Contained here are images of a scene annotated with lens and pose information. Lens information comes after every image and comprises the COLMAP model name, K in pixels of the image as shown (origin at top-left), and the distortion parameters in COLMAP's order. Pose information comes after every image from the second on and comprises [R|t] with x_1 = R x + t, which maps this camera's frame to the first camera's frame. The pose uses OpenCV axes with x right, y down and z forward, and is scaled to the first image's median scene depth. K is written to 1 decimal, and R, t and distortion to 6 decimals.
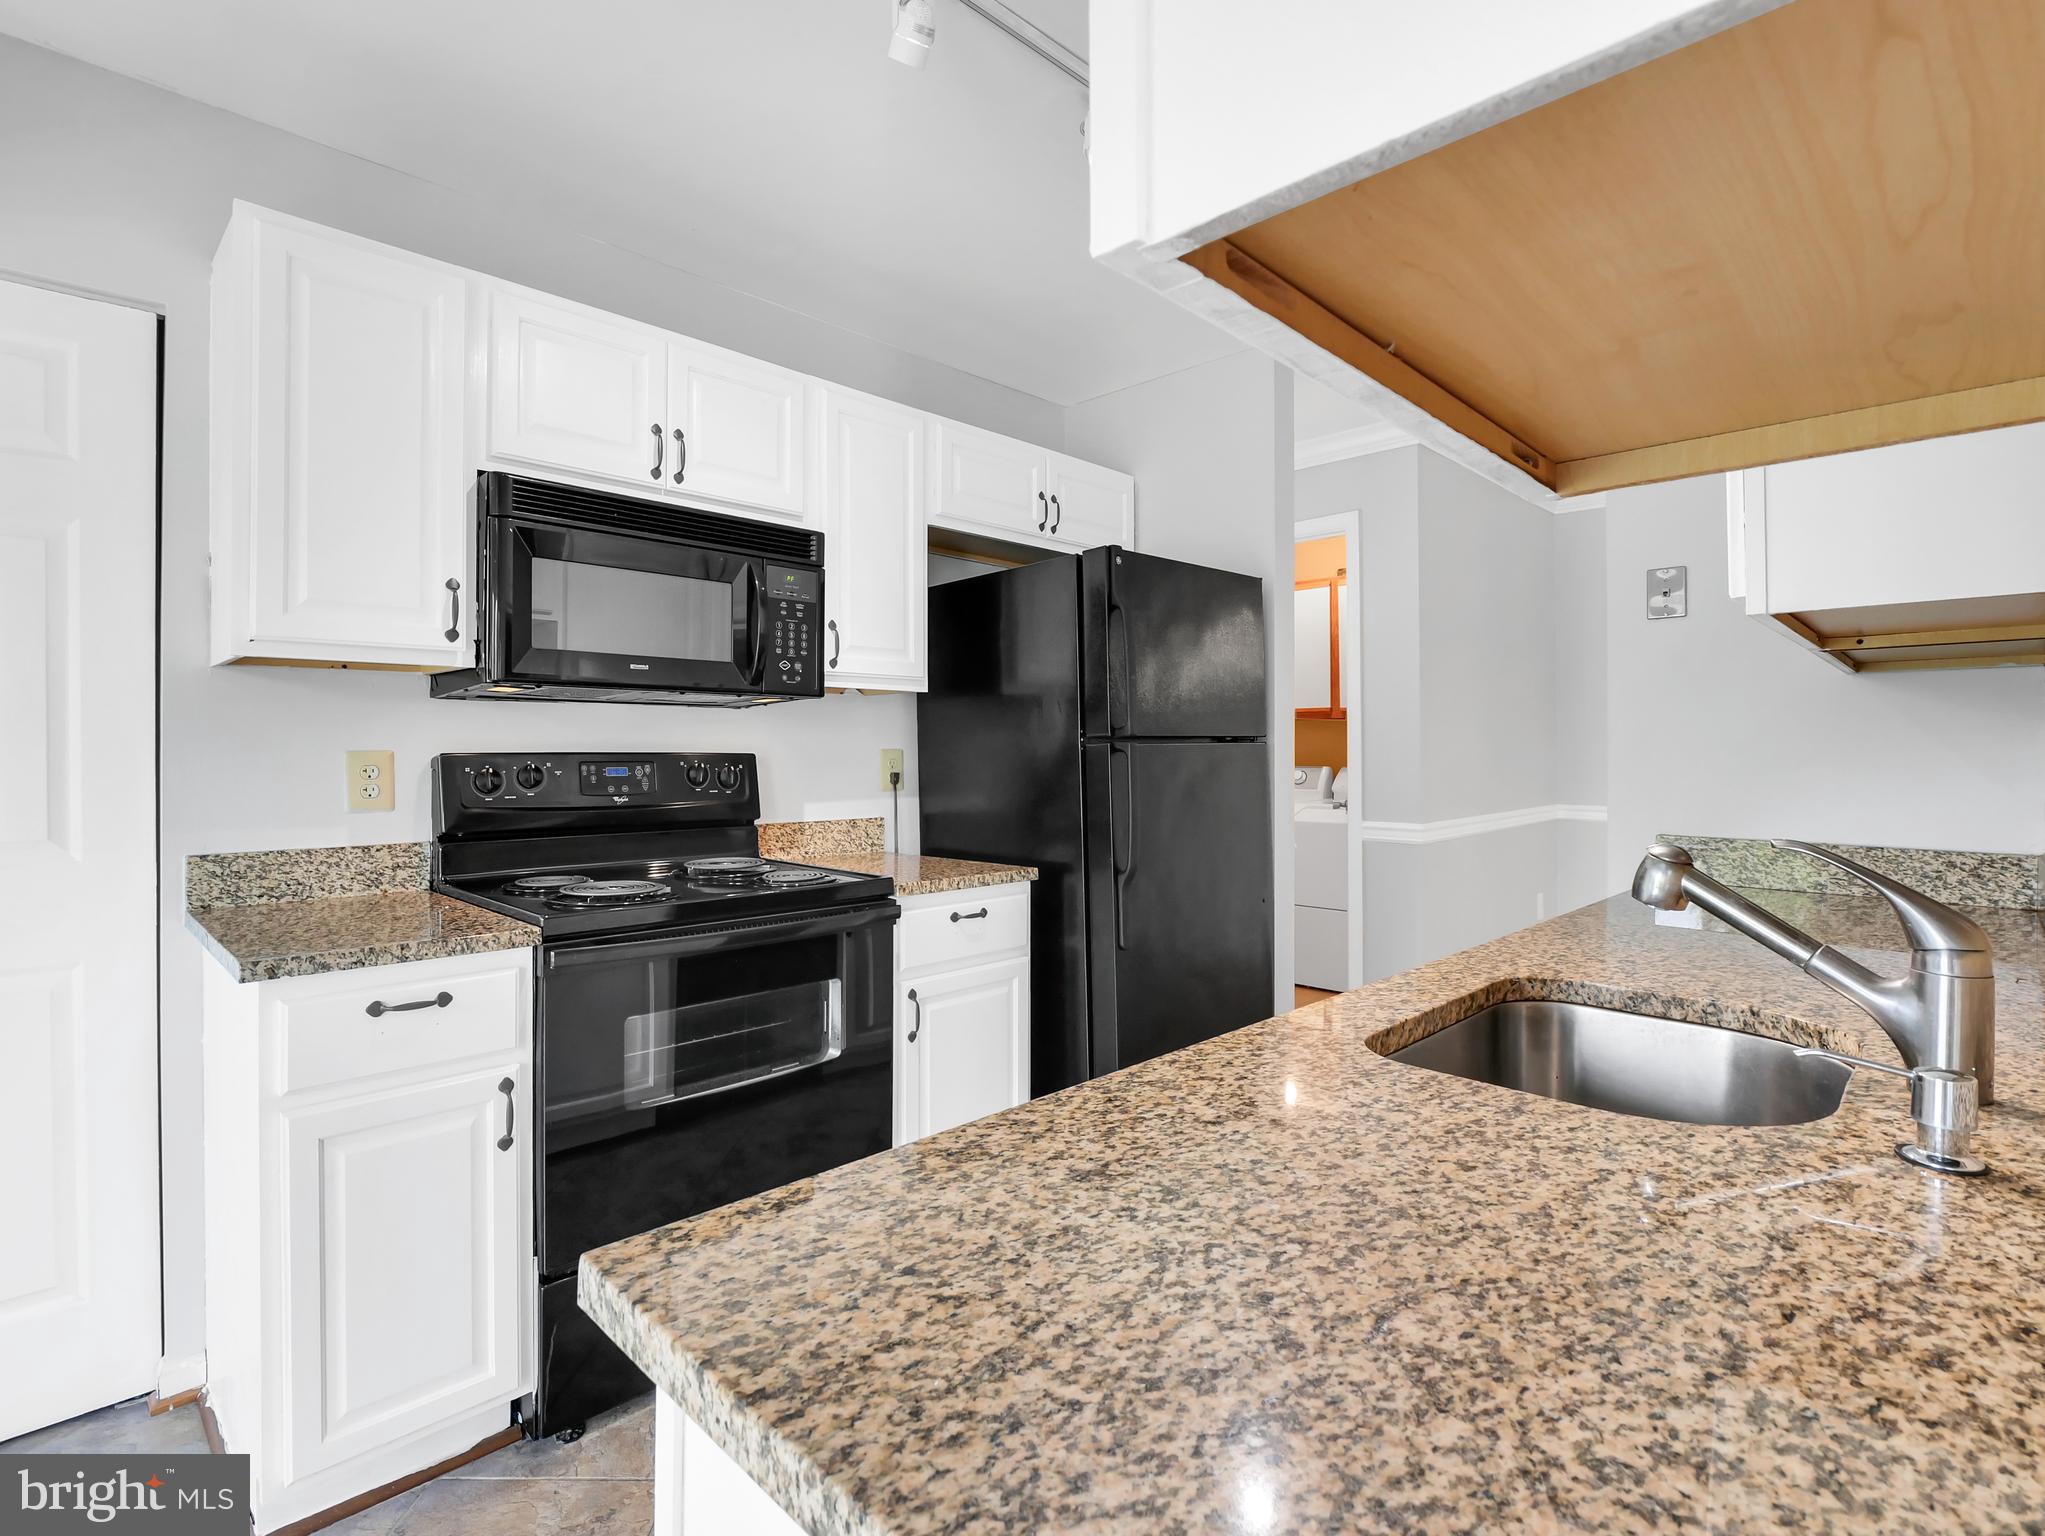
lens RADIAL K [[1016.0, 0, 1000.8], [0, 1016.0, 746.3], [0, 0, 1]] dist [-0.015907, -0.004441]
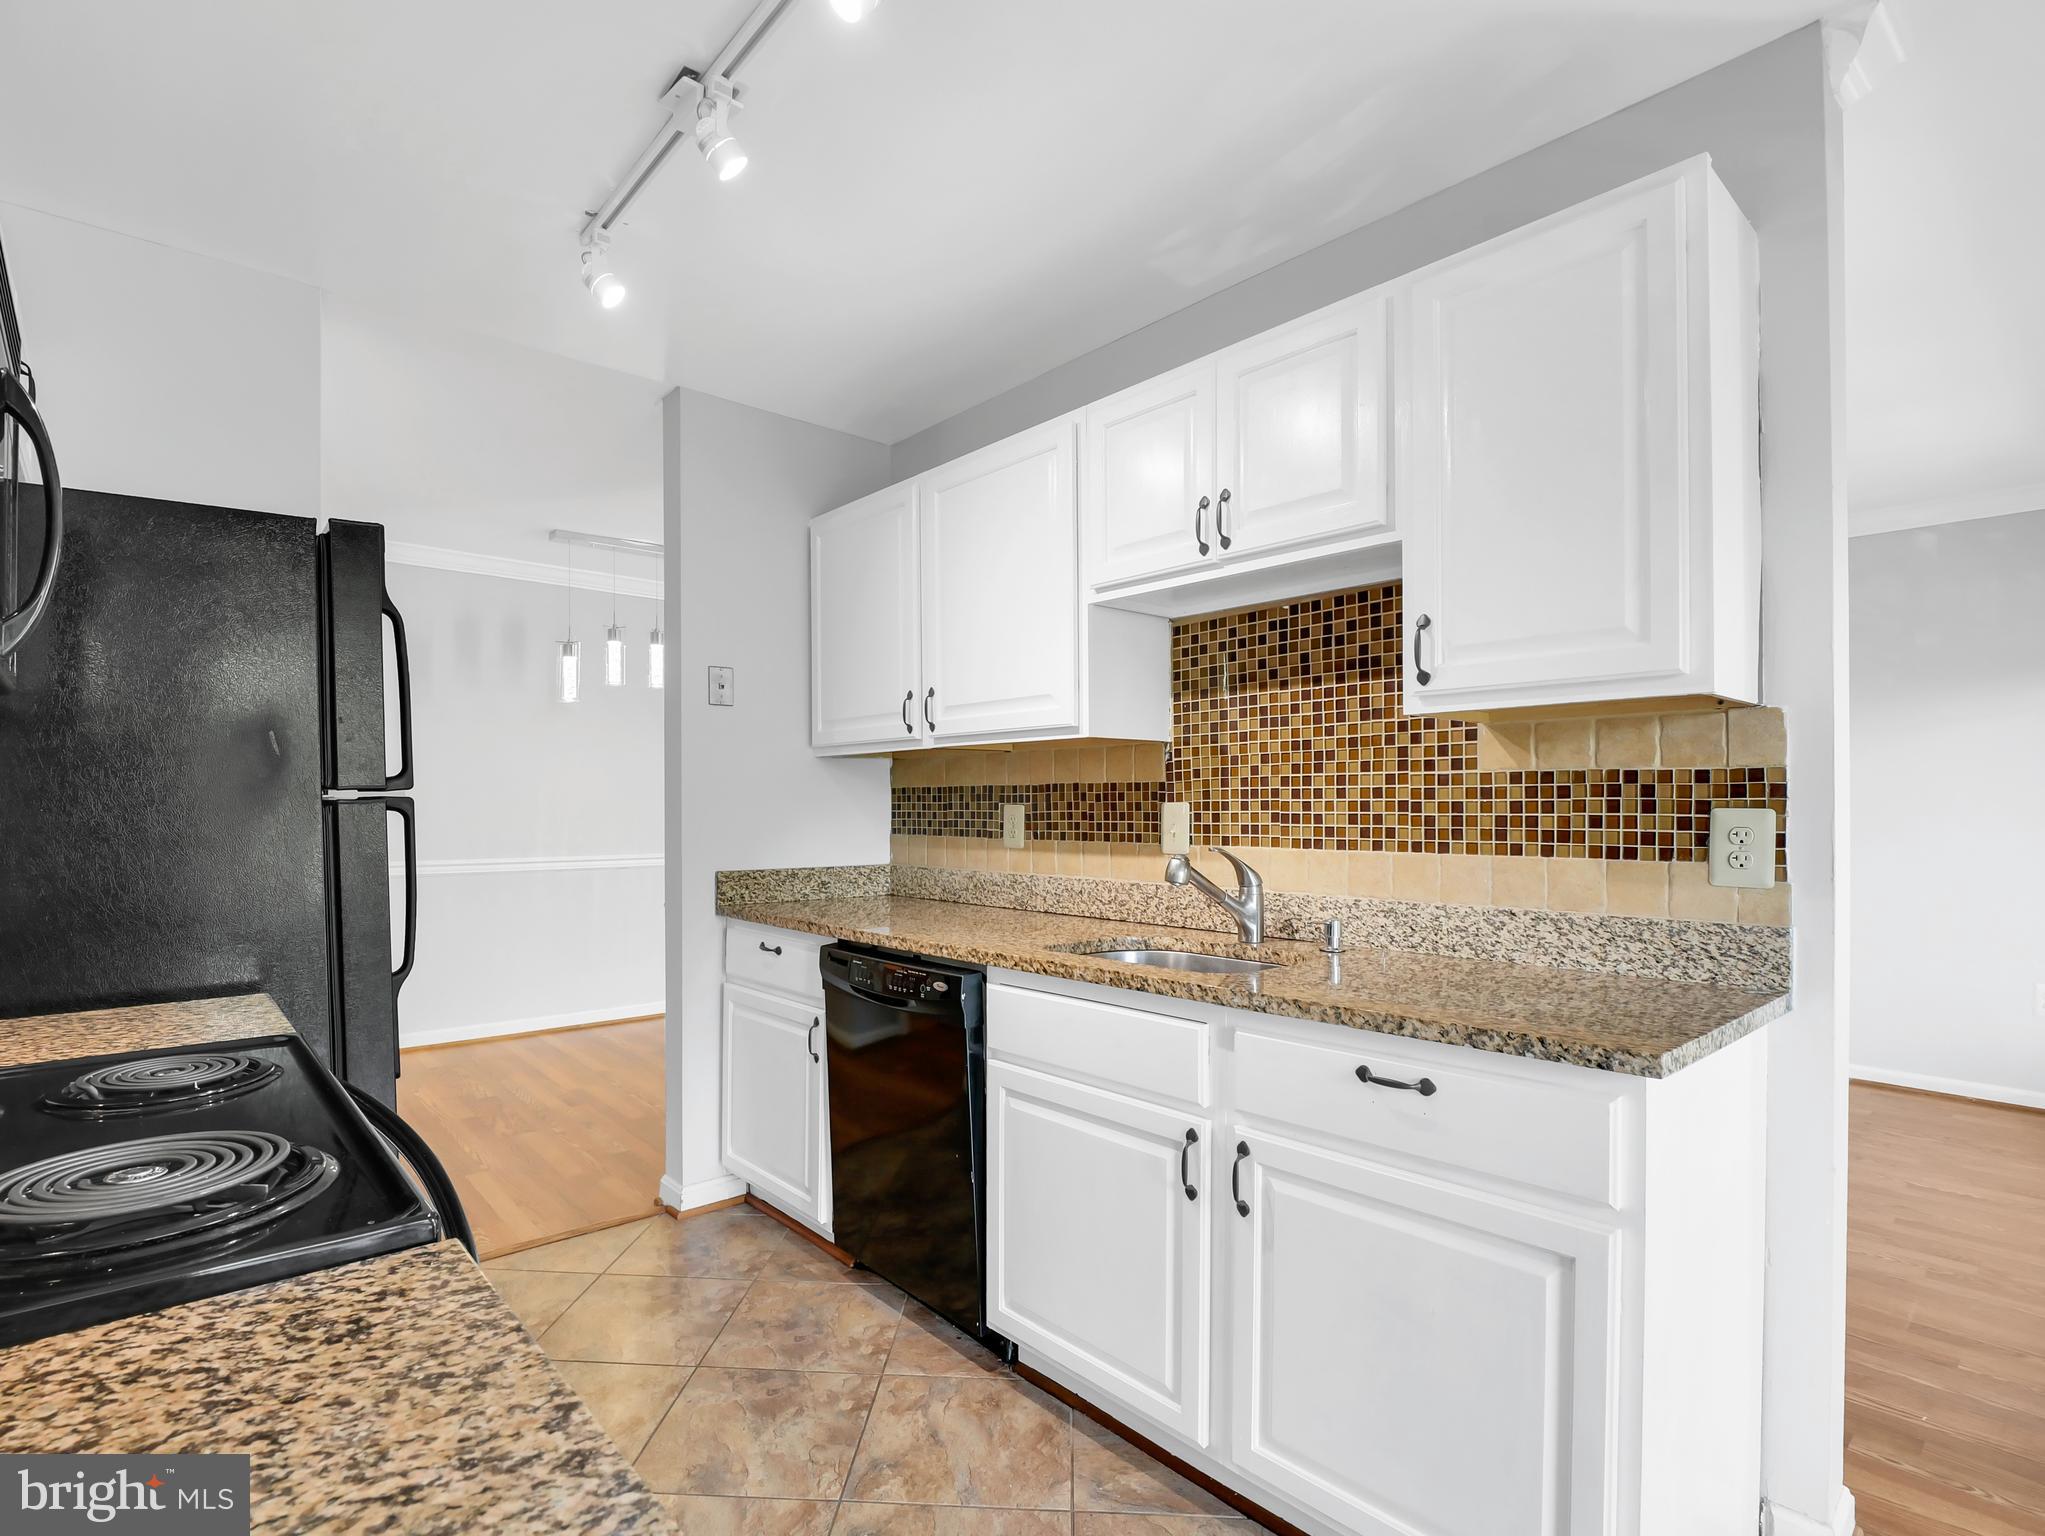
lens RADIAL K [[1016.0, 0, 1008.4], [0, 1016.0, 800.6], [0, 0, 1]] dist [-0.015907, -0.004441]
pose [[0.062121, 0.002701, 0.998065, -0.680298], [-0.003235, 0.999992, -0.002505, -0.001196], [-0.998063, -0.003073, 0.062129, 0.594774]]
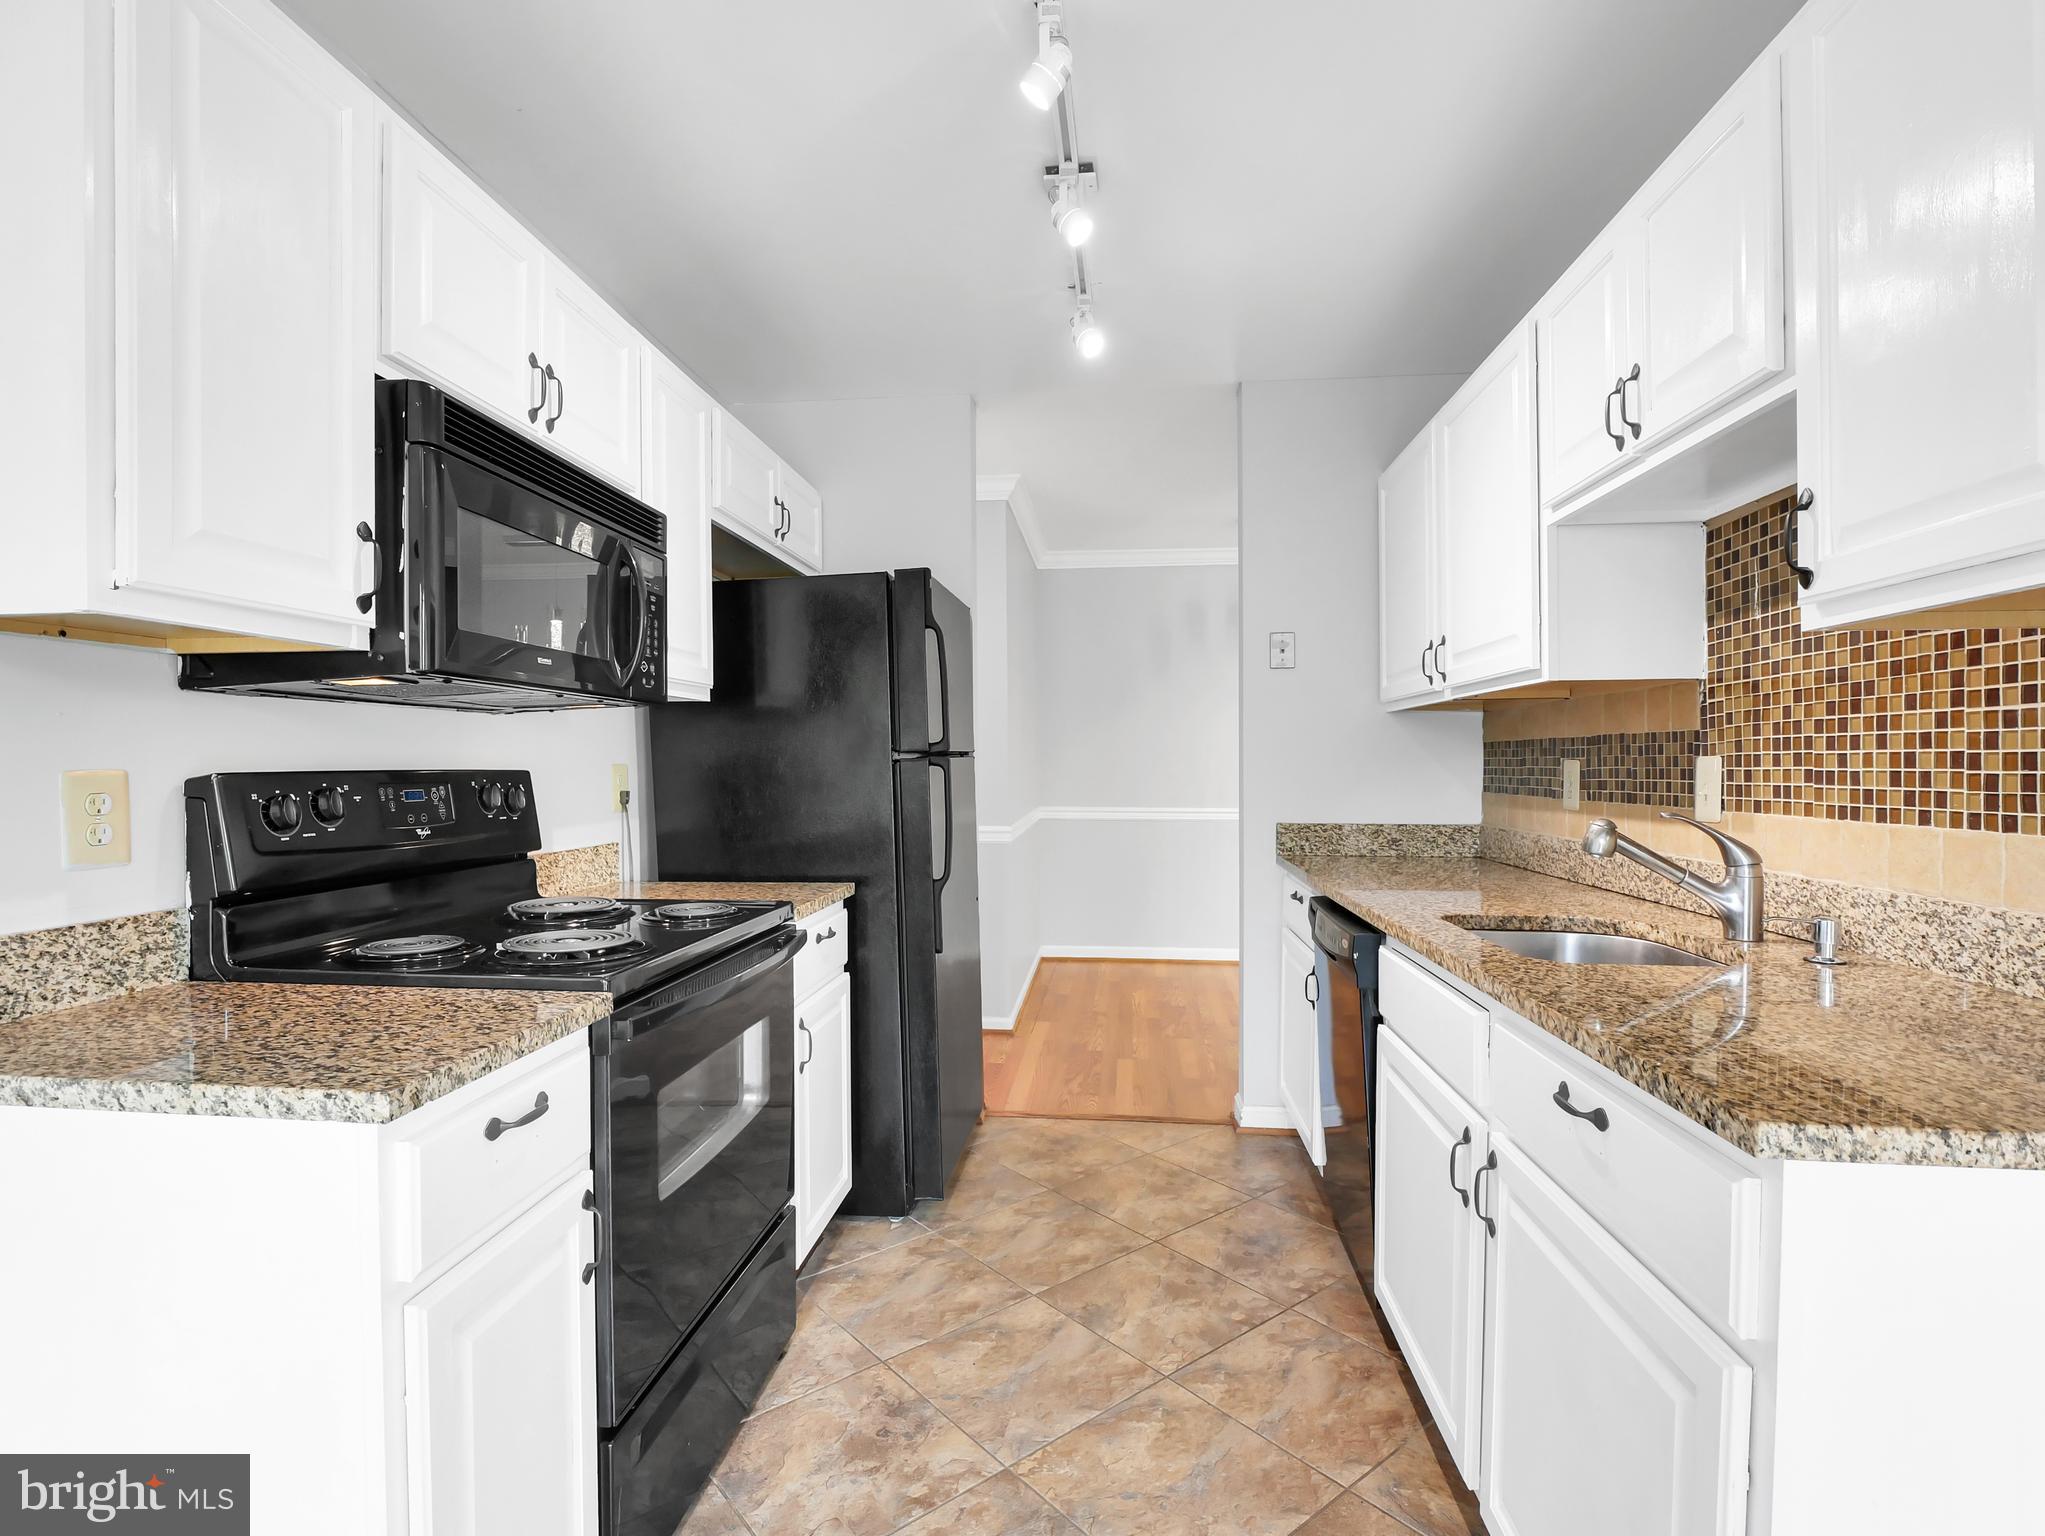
lens RADIAL K [[1016.0, 0, 1013.0], [0, 1016.0, 772.2], [0, 0, 1]] dist [-0.015907, -0.004441]
pose [[0.778142, -0.009691, 0.628014, -0.557263], [0.002286, 0.999918, 0.012597, -0.001004], [-0.628085, -0.008367, 0.778100, 0.151407]]
